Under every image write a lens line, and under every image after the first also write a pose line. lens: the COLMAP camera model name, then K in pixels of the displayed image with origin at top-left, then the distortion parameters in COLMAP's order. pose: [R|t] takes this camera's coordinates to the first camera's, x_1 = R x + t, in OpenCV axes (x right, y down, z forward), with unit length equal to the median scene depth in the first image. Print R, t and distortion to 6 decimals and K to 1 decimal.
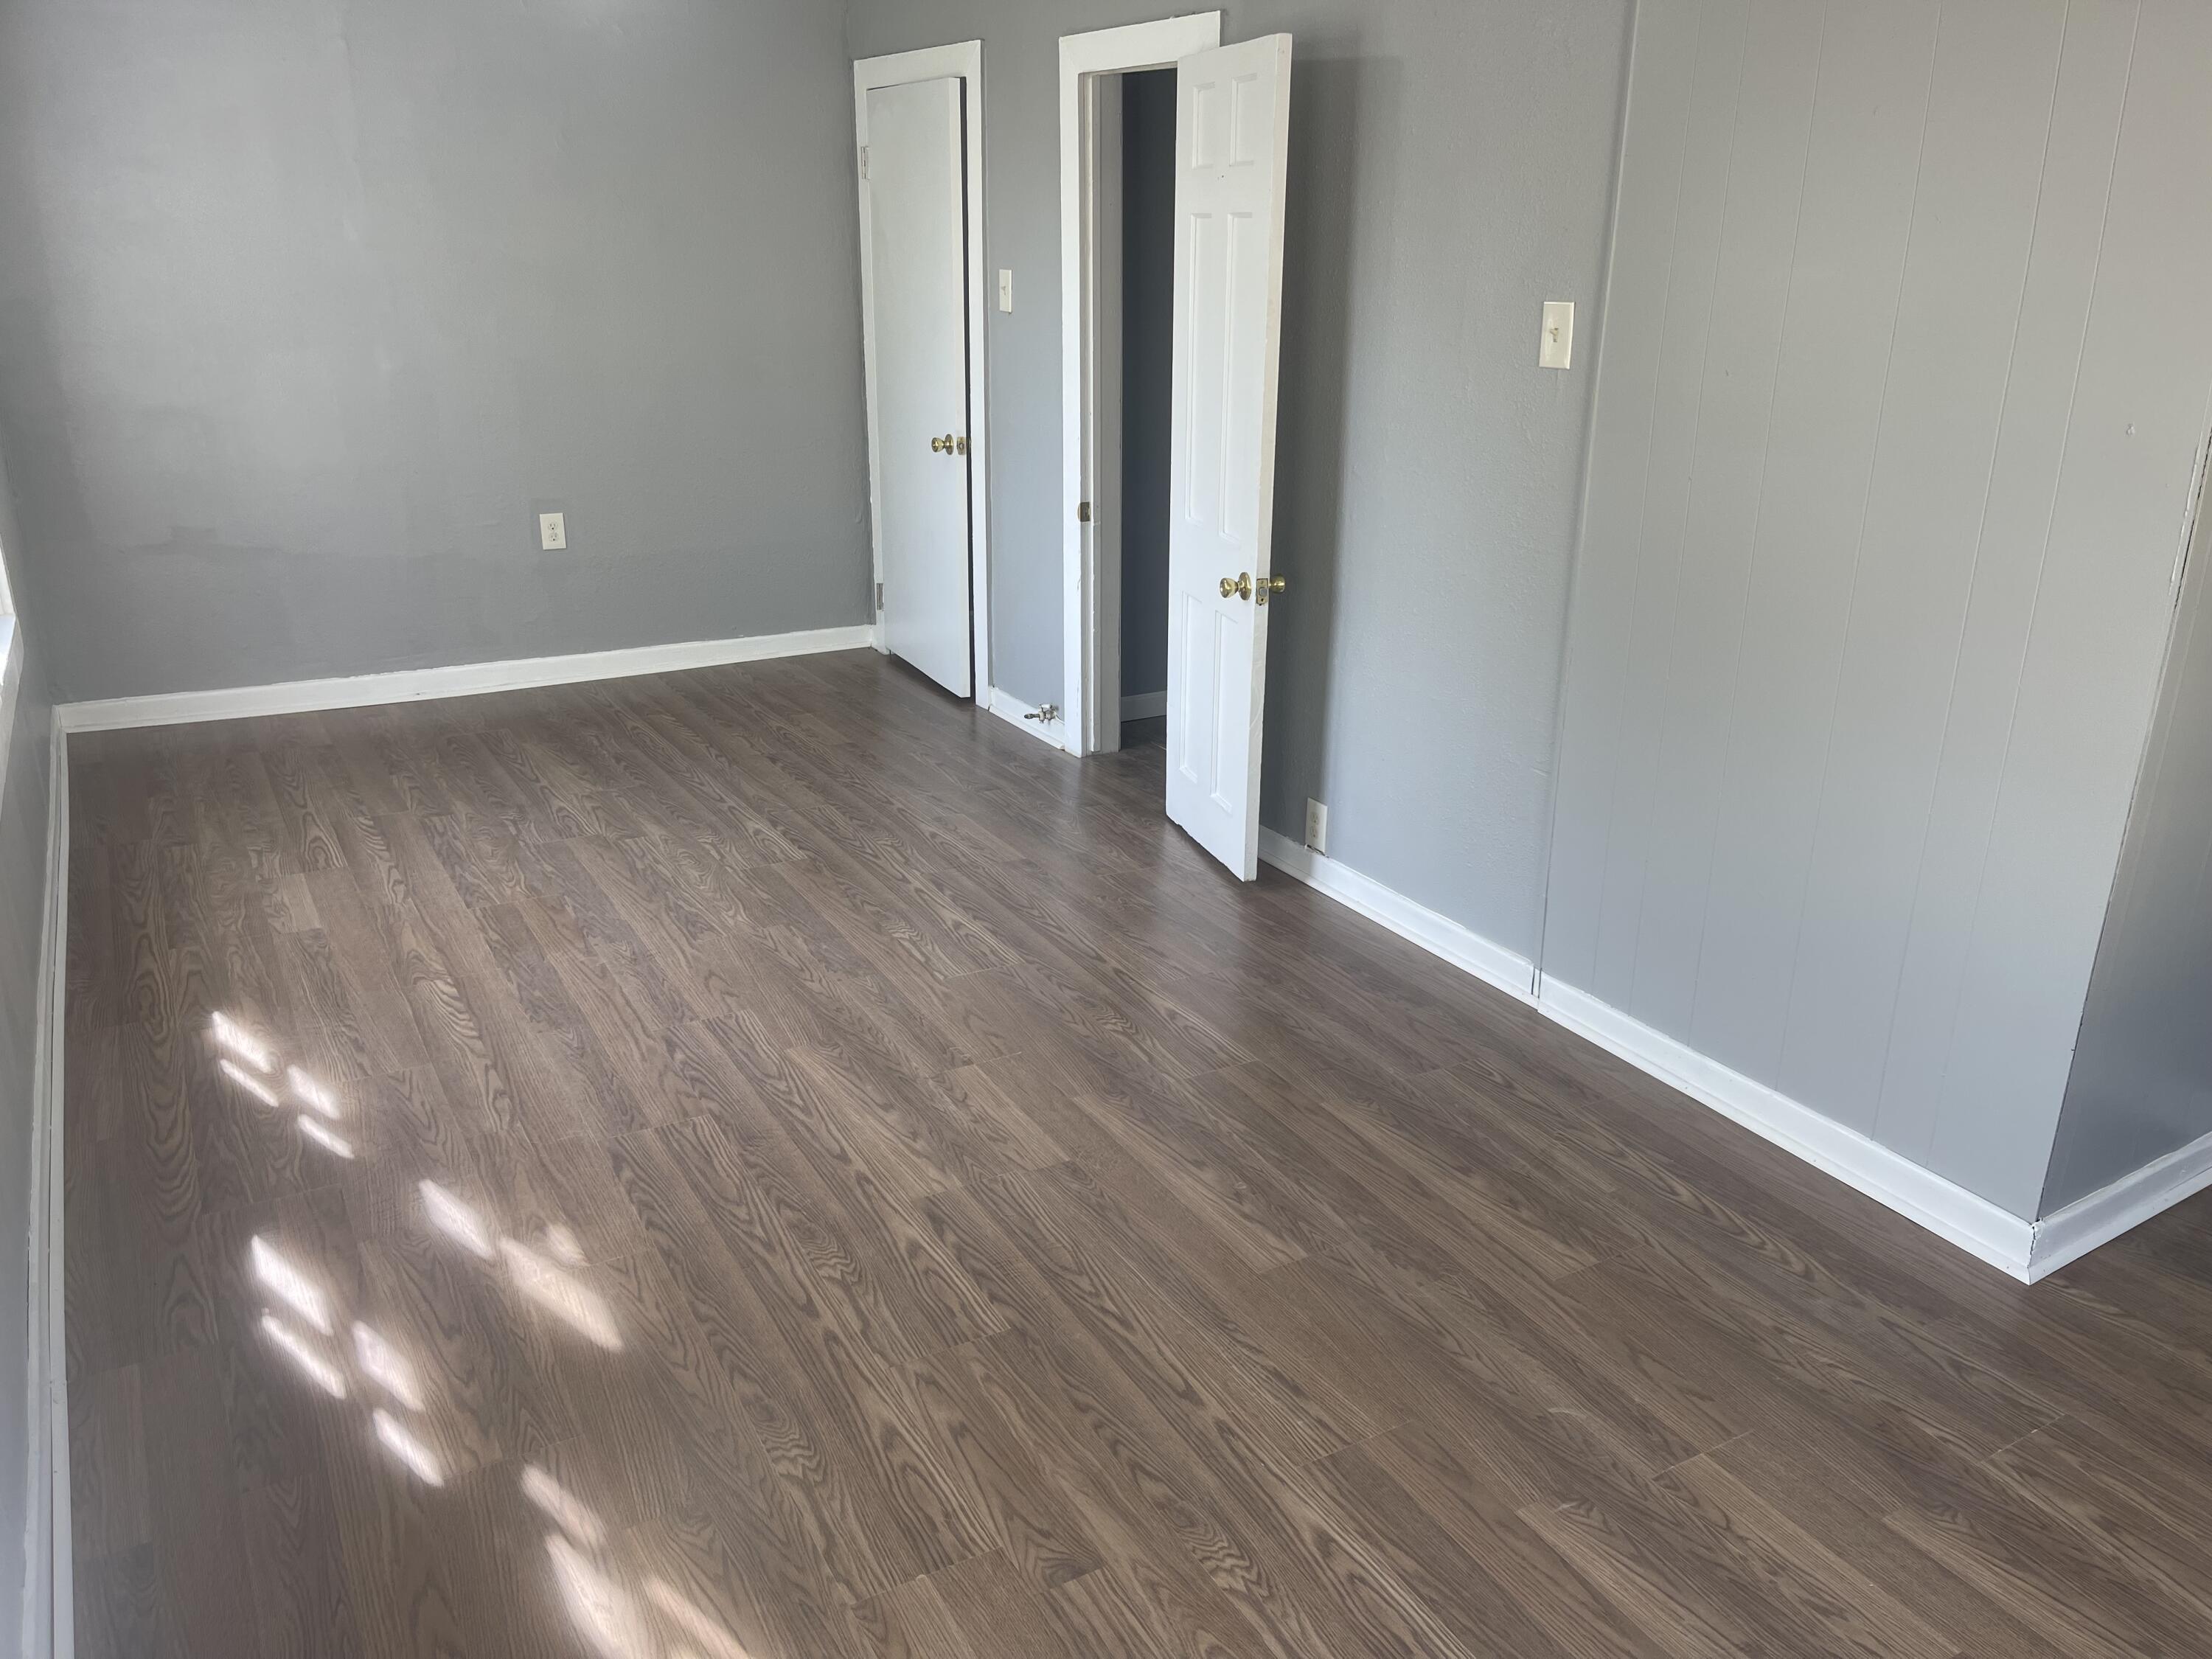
lens RADIAL K [[1652.2, 0, 1108.4], [0, 1652.2, 829.0], [0, 0, 1]] dist [0.031655, -0.023132]
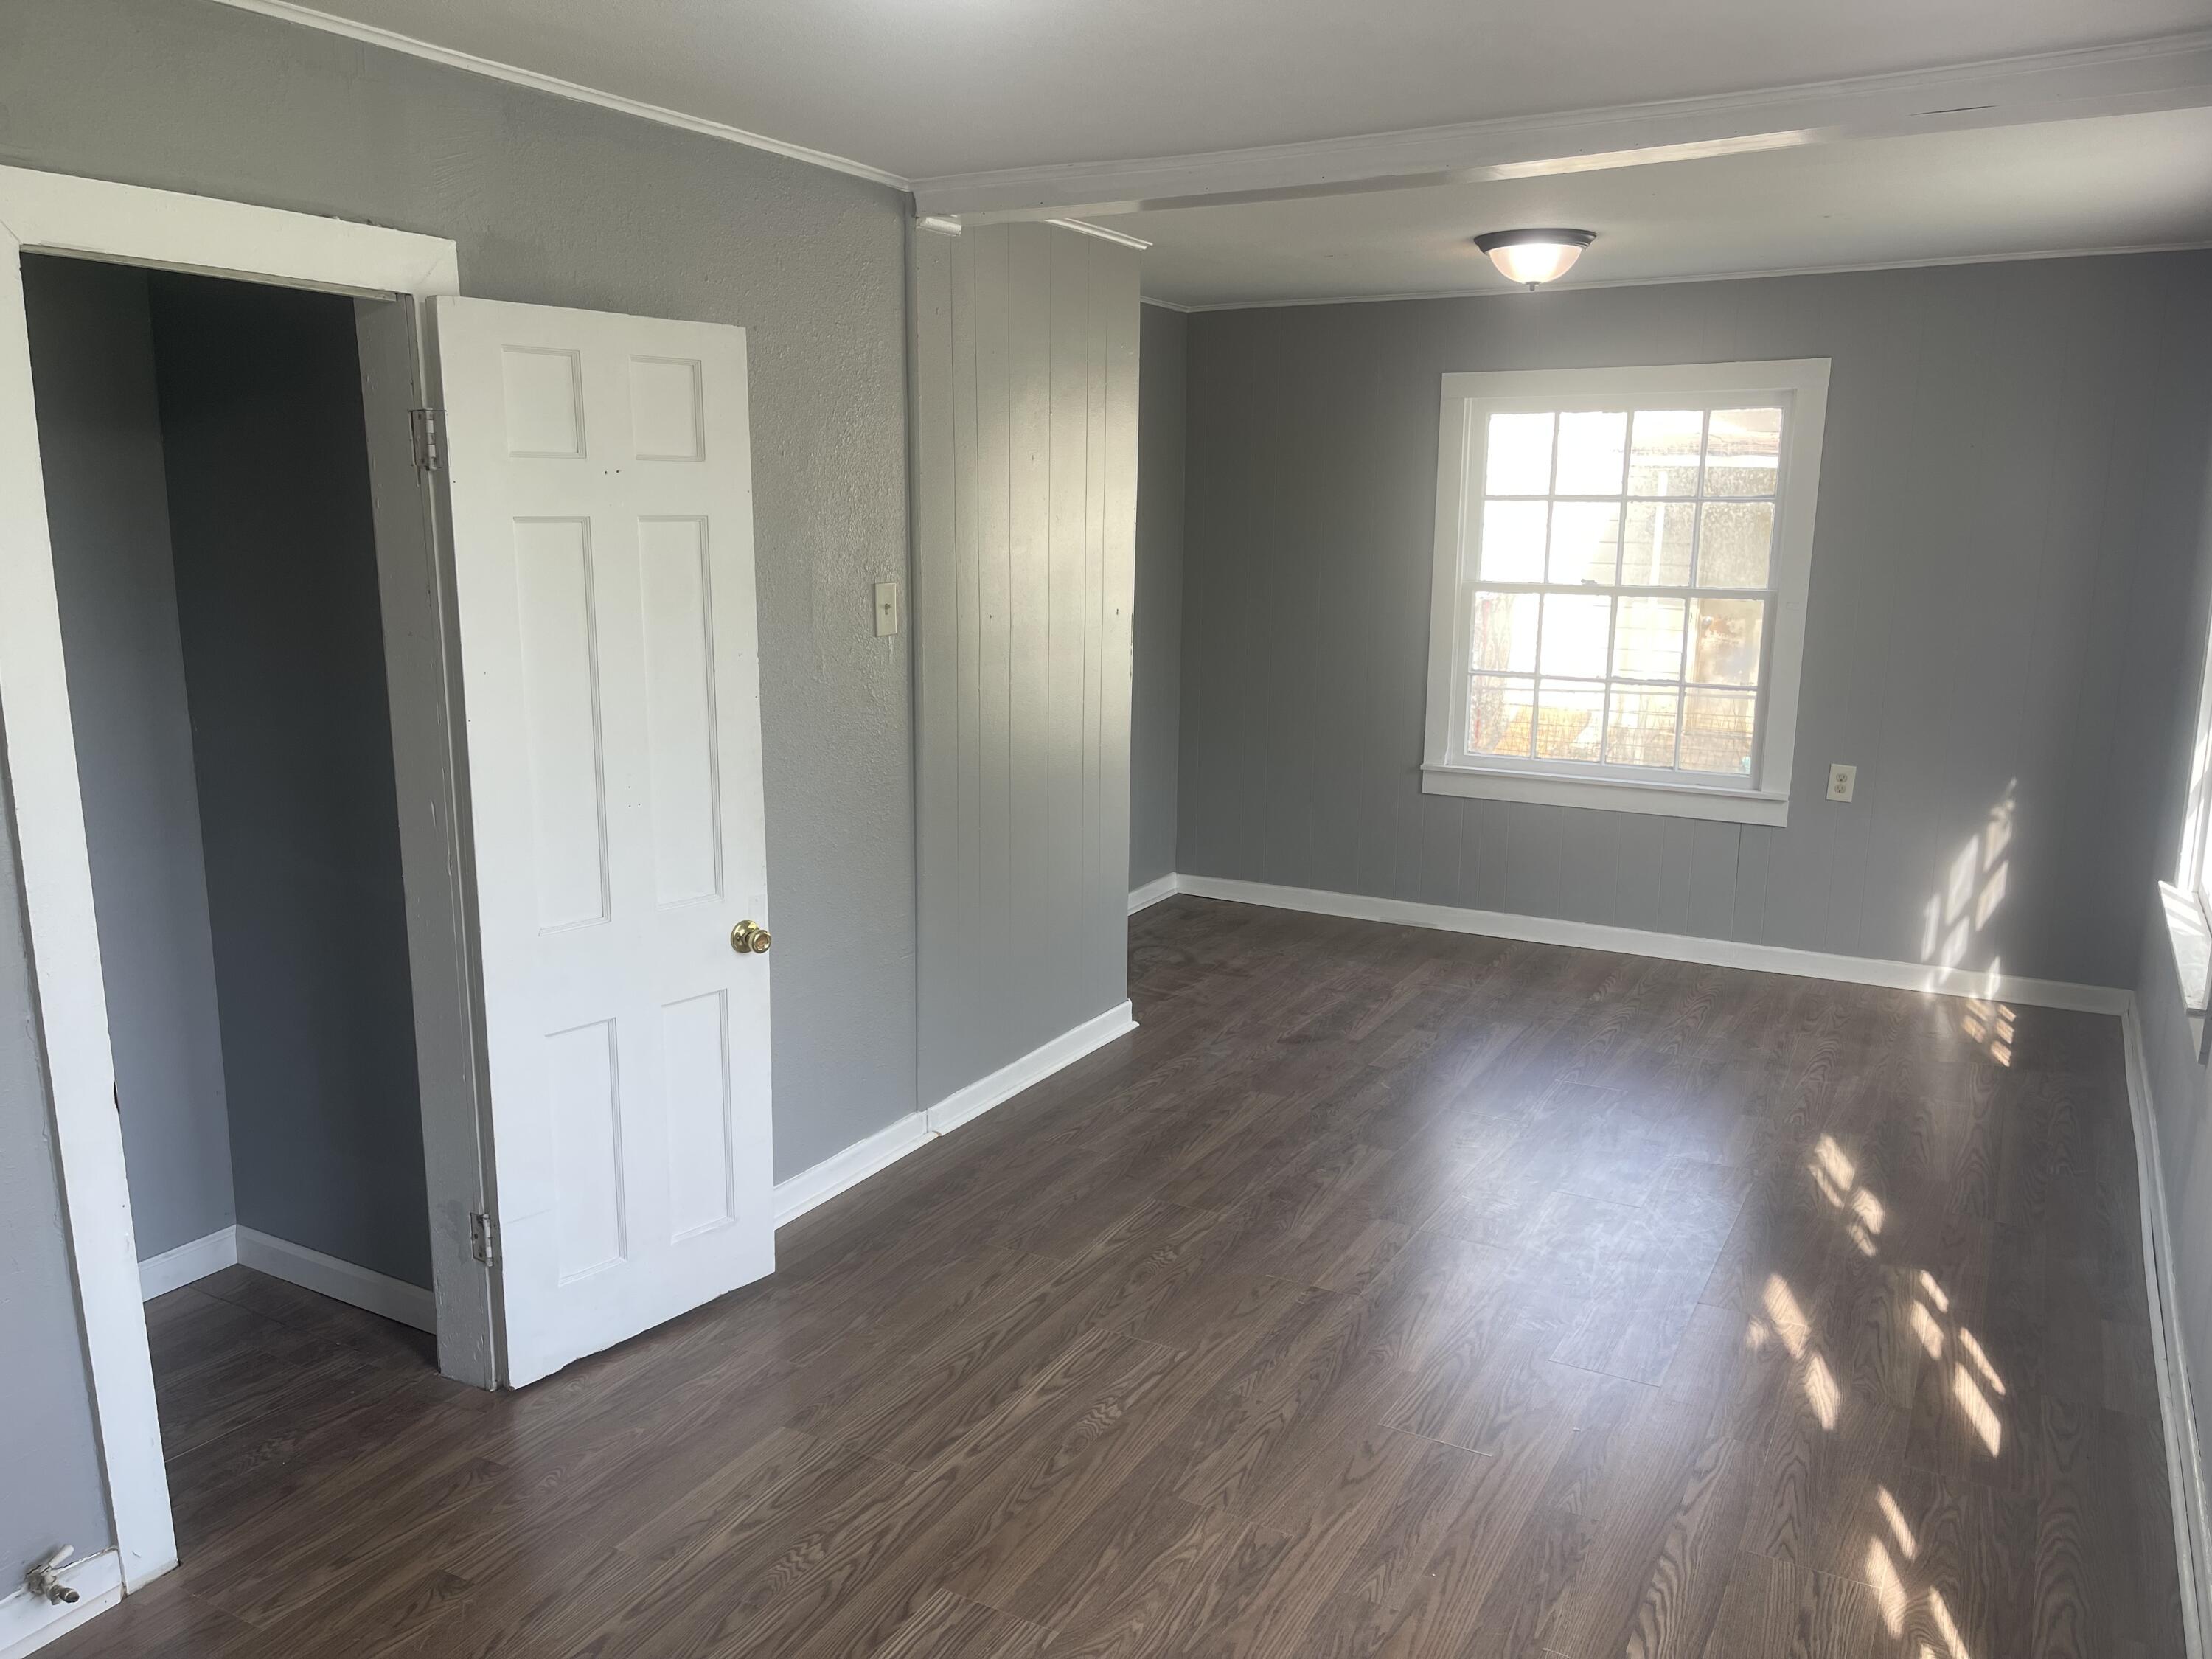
lens RADIAL K [[1652.2, 0, 1107.2], [0, 1652.2, 825.3], [0, 0, 1]] dist [0.031655, -0.023132]
pose [[-0.505870, -0.184103, 0.842735, -0.842986], [0.284385, 0.886746, 0.364426, -0.537421], [-0.814384, 0.424013, -0.396222, 1.375987]]
